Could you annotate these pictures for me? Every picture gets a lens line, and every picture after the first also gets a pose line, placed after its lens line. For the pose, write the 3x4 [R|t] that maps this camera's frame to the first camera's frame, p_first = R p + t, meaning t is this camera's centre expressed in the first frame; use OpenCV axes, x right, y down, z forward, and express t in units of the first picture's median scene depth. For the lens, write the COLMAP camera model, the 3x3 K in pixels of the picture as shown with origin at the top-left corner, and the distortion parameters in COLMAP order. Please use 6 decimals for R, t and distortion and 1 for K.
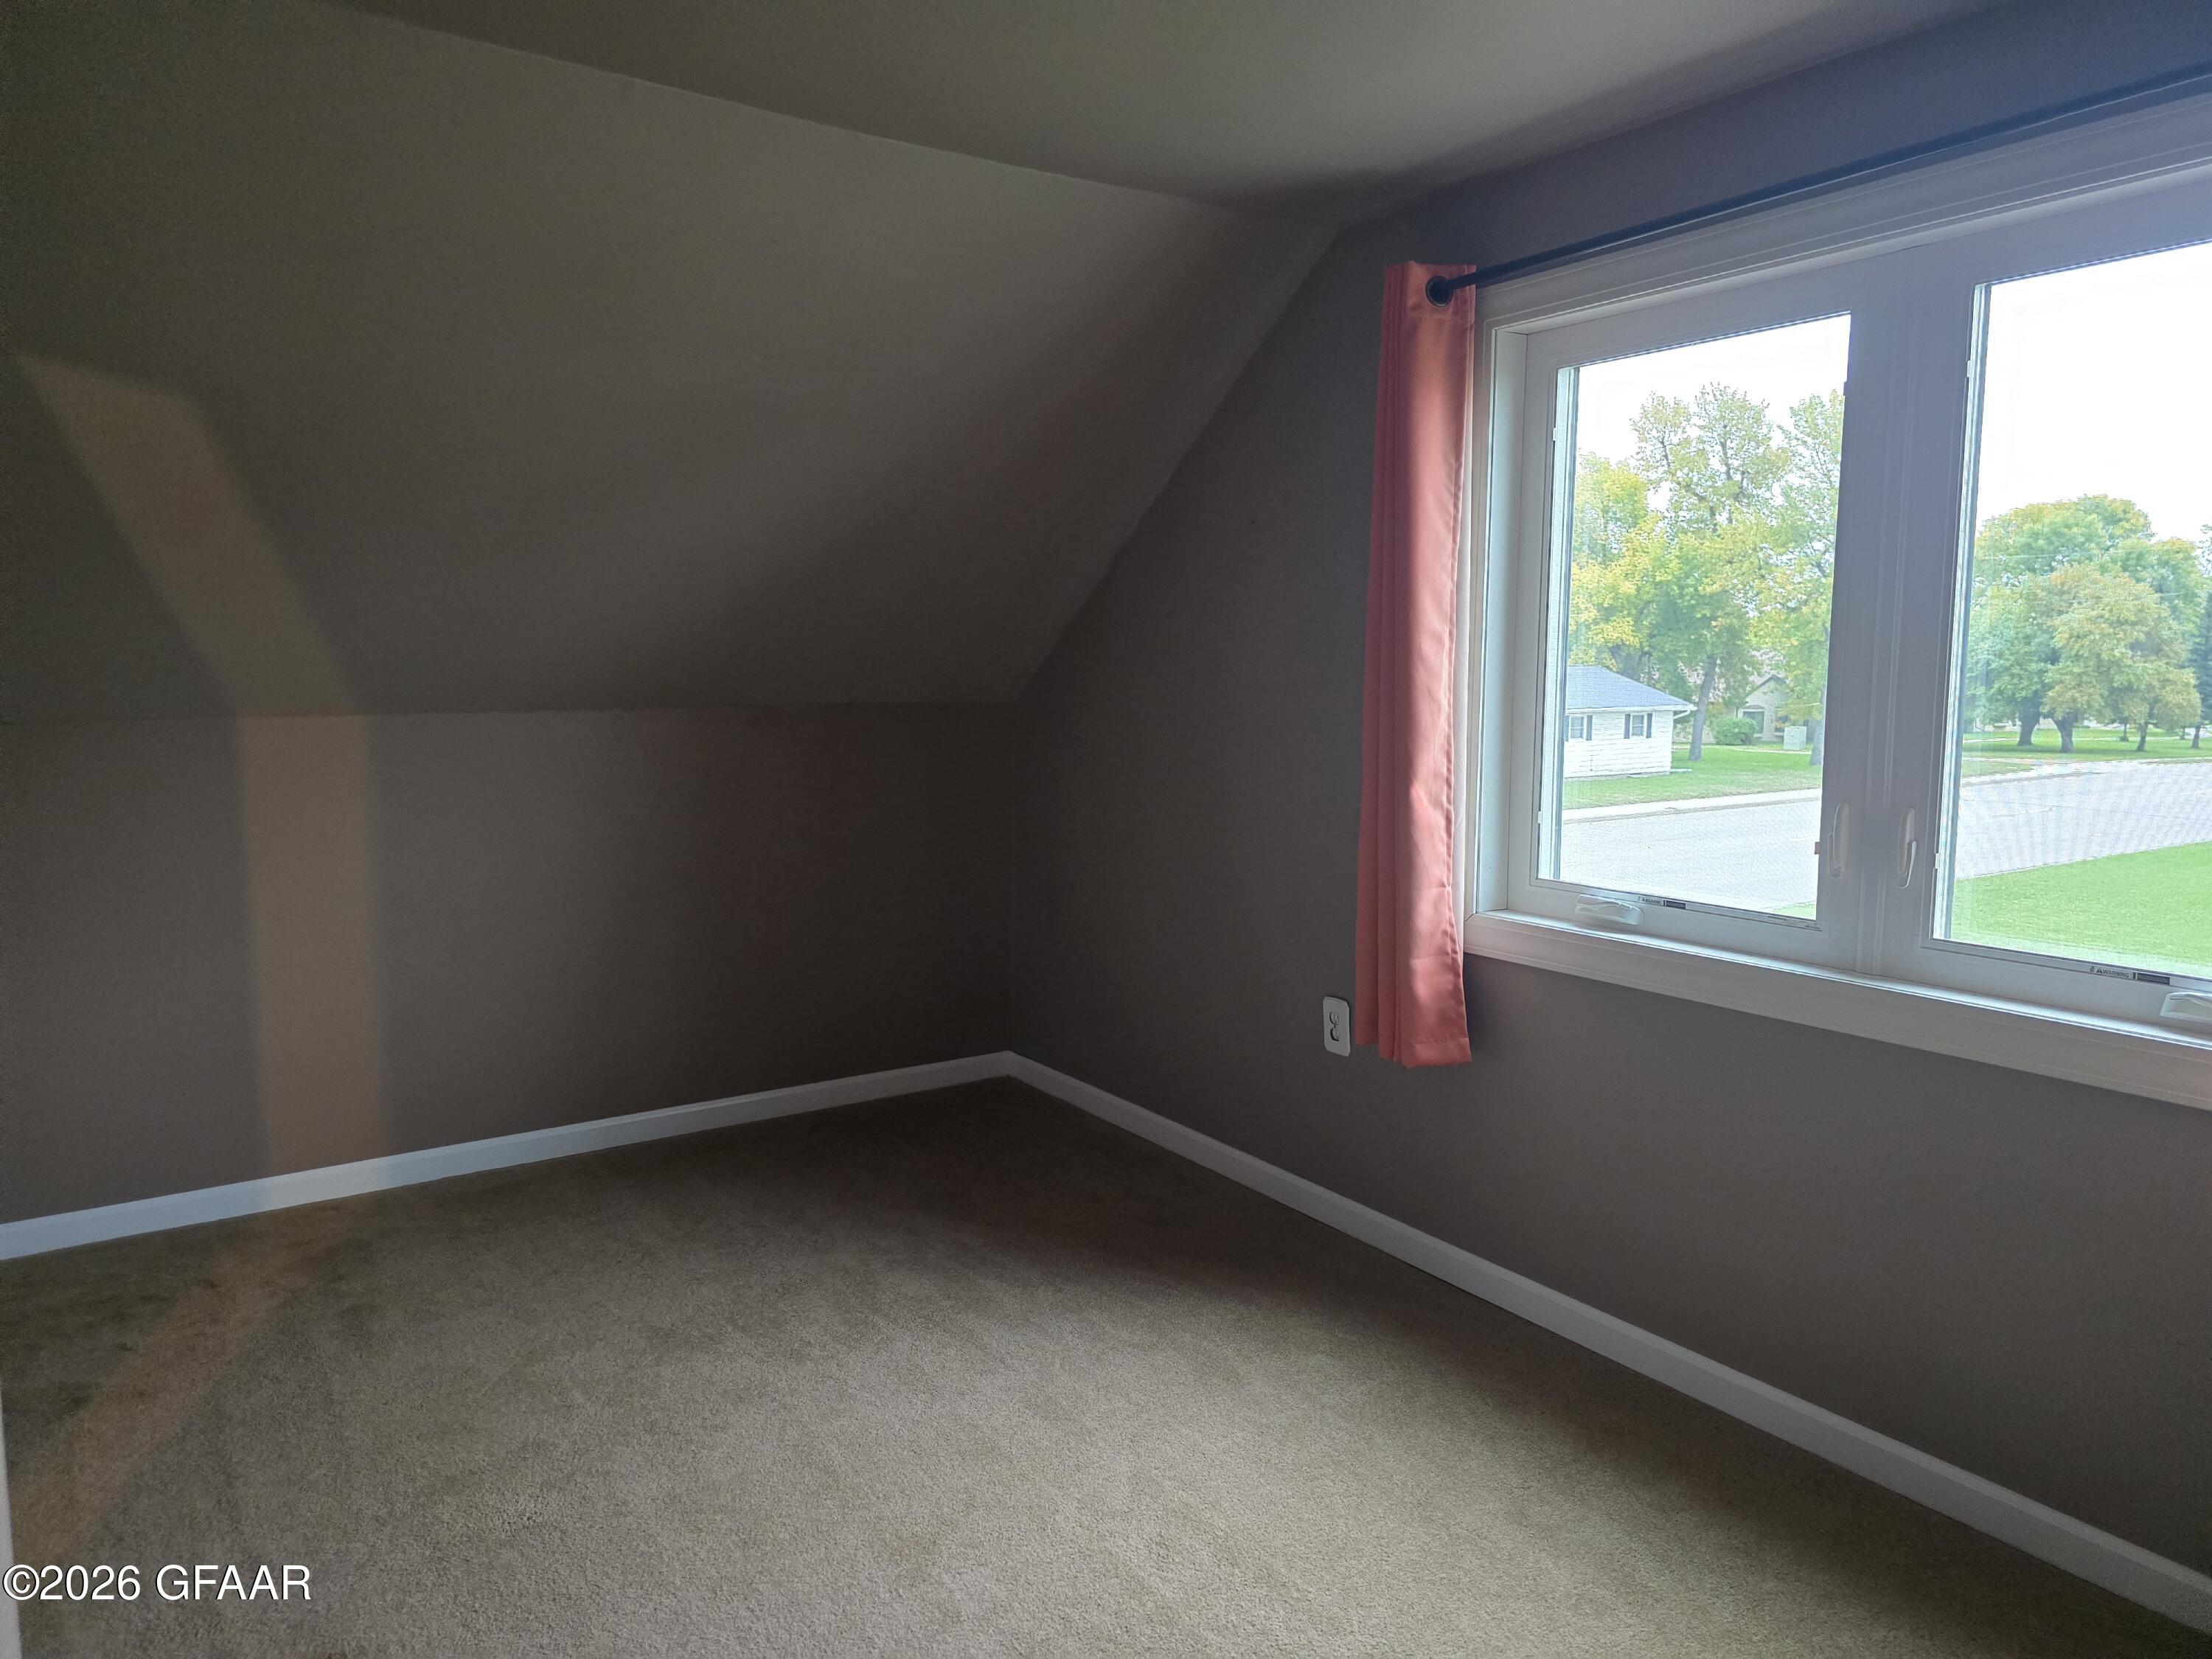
lens RADIAL K [[1487.5, 0, 1088.9], [0, 1487.5, 821.5], [0, 0, 1]] dist [0.055121, -0.054145]
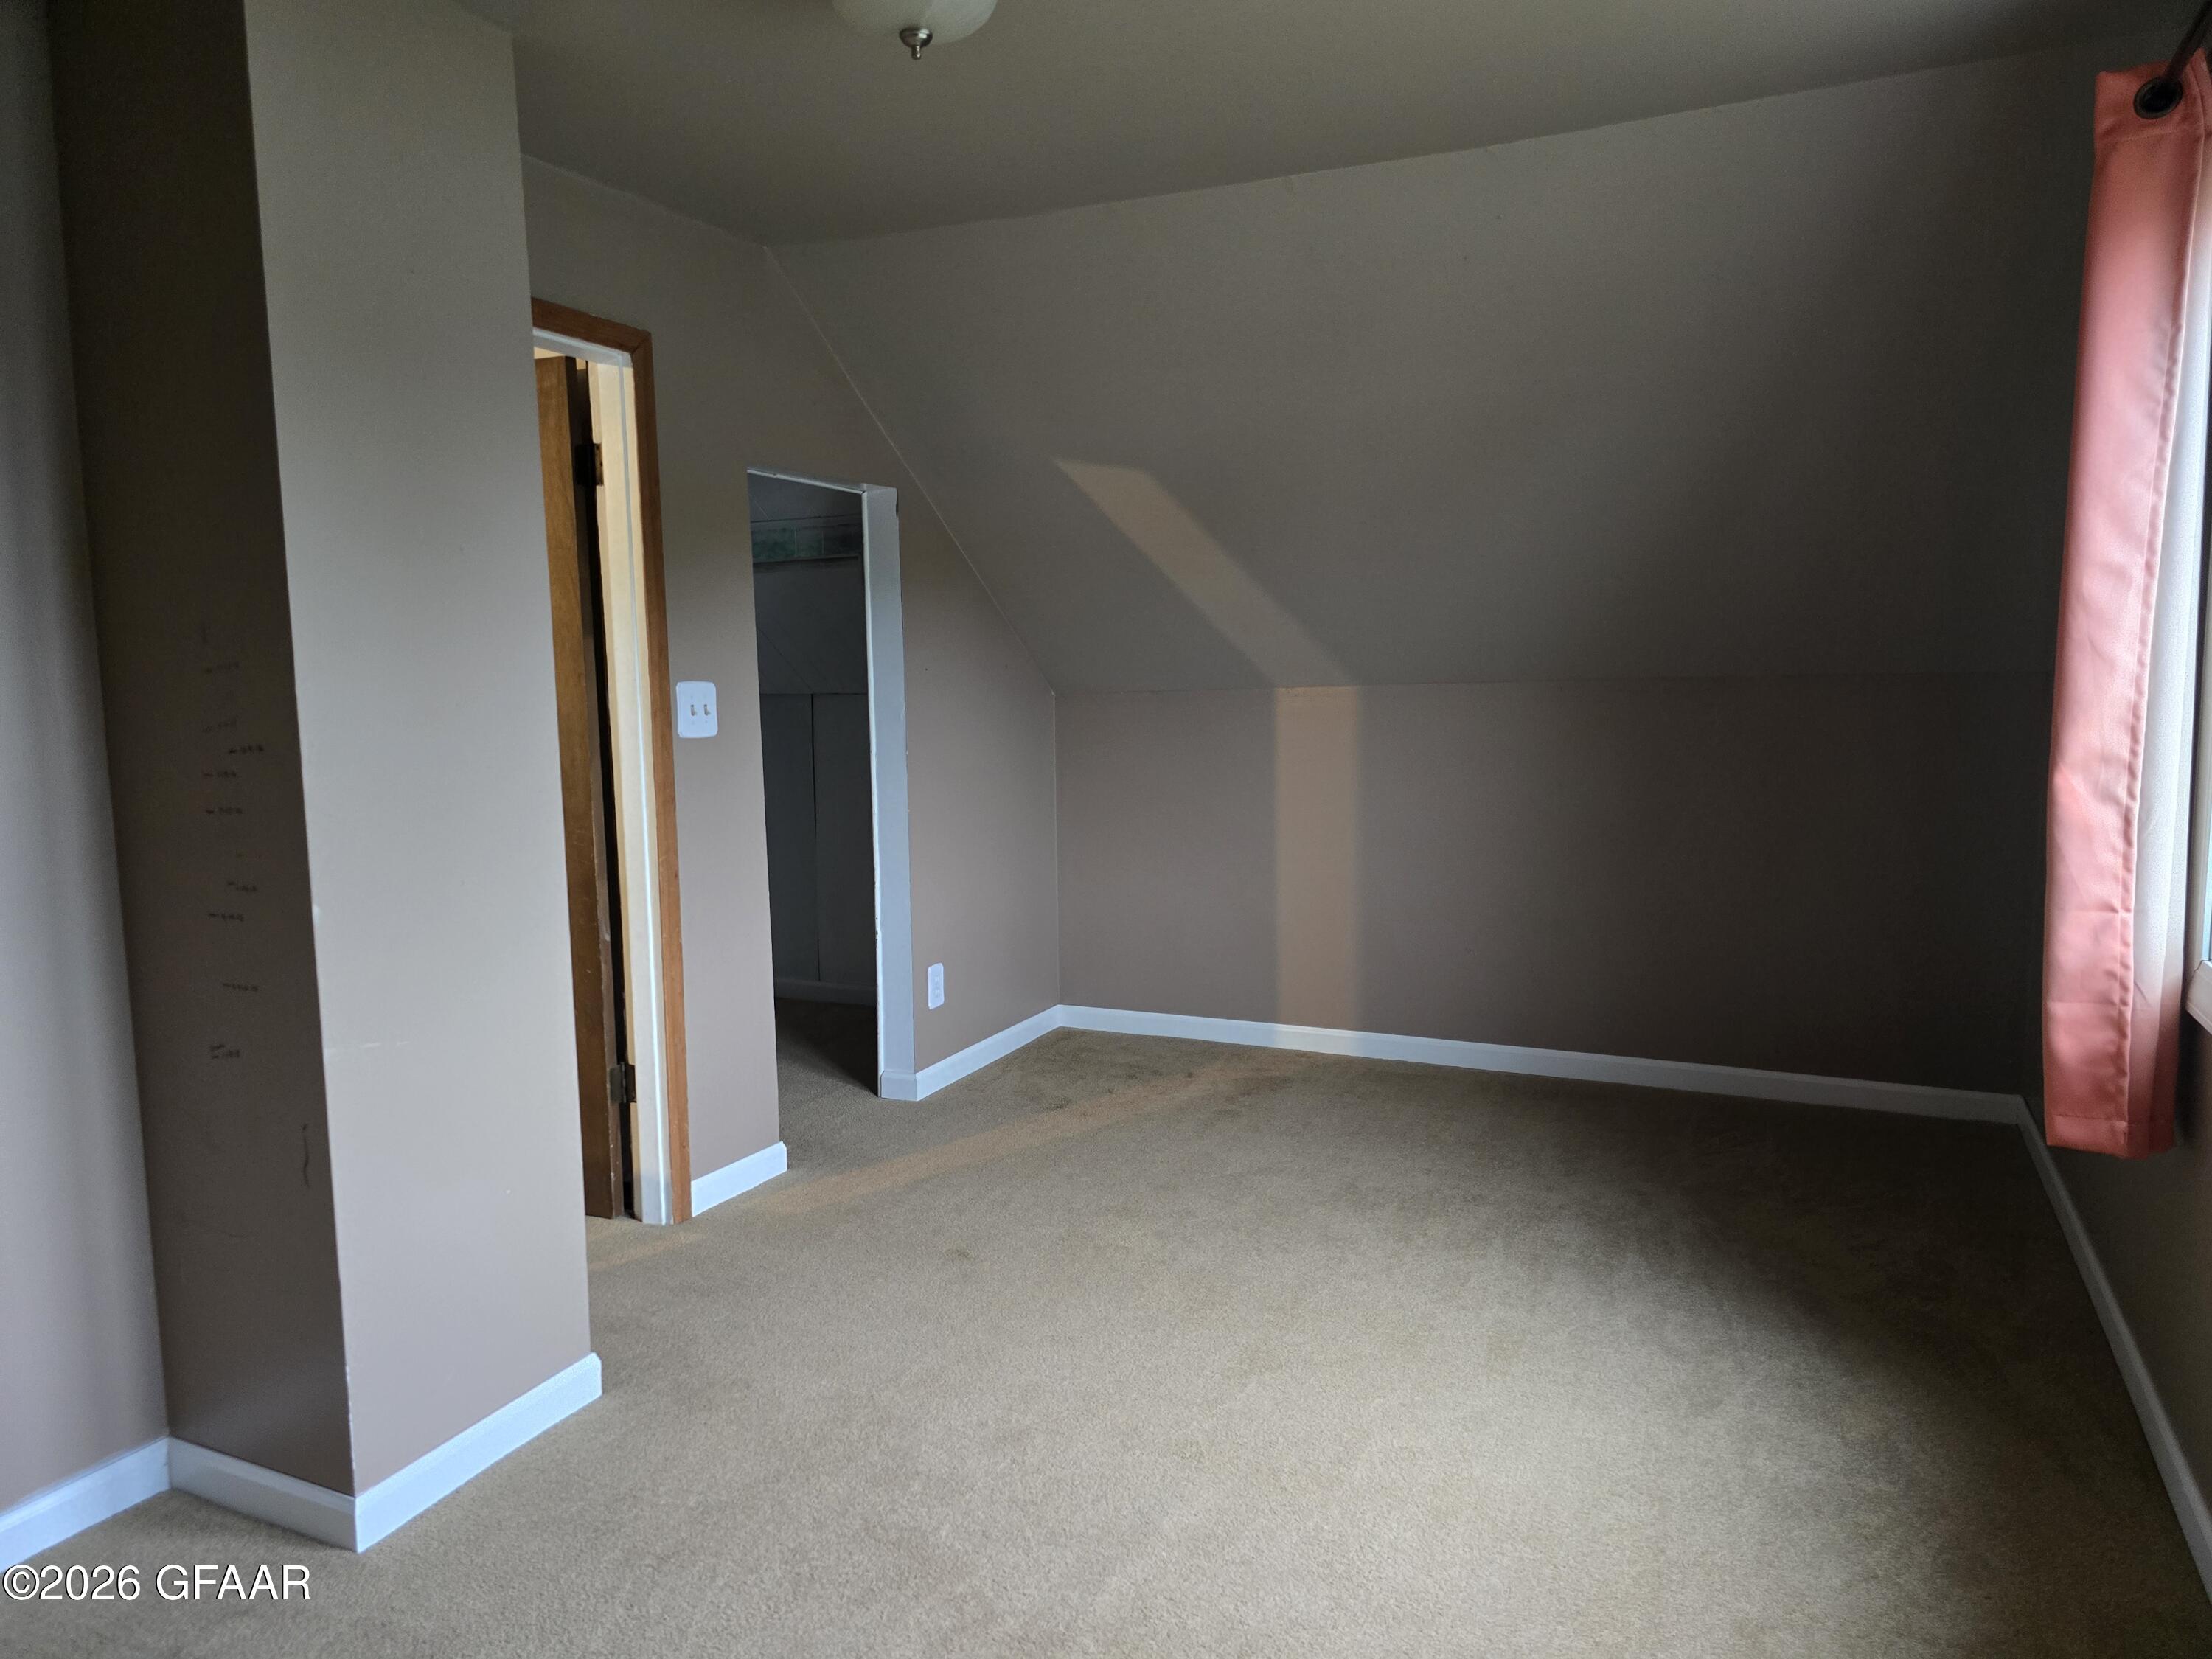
lens RADIAL K [[1487.5, 0, 1100.9], [0, 1487.5, 827.7], [0, 0, 1]] dist [0.055121, -0.054145]
pose [[0.506060, 0.082134, -0.858579, 0.621230], [-0.077034, 0.995781, 0.049854, 0.004063], [0.859051, 0.040911, 0.510252, 0.193130]]
